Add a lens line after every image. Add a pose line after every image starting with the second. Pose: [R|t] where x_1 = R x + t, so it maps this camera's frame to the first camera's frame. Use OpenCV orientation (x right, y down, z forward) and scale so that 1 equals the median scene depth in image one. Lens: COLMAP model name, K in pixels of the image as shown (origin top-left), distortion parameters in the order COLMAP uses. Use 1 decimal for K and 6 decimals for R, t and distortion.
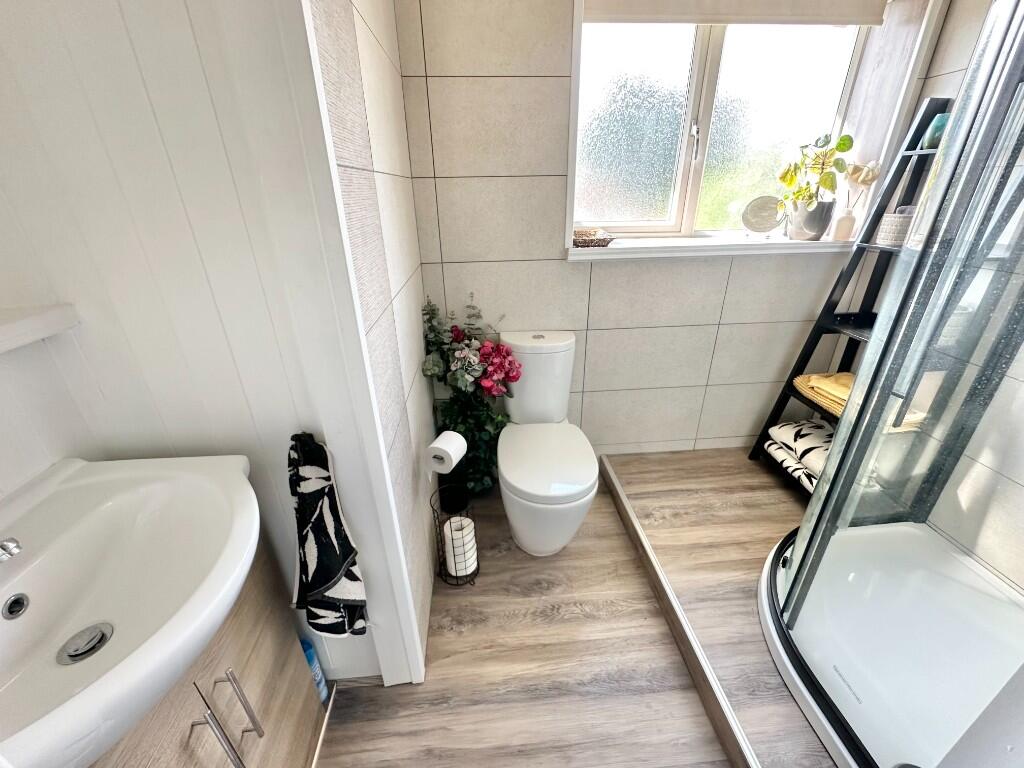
lens RADIAL K [[408.6, 0, 511.9], [0, 408.6, 381.9], [0, 0, 1]] dist [-0.006028, 0.000479]
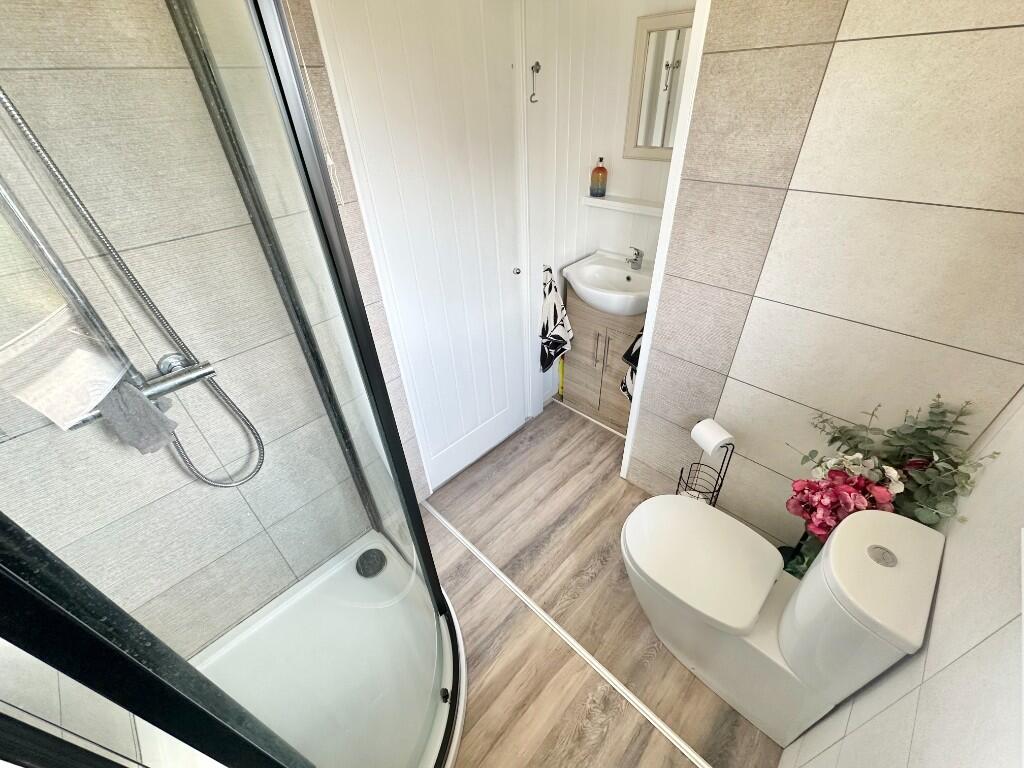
lens RADIAL K [[408.6, 0, 512.4], [0, 408.6, 382.6], [0, 0, 1]] dist [-0.006028, 0.000479]
pose [[-0.753901, 0.437048, -0.490533, 0.758476], [-0.216801, 0.539317, 0.813716, -0.731137], [0.620186, 0.719809, -0.311839, 0.944019]]
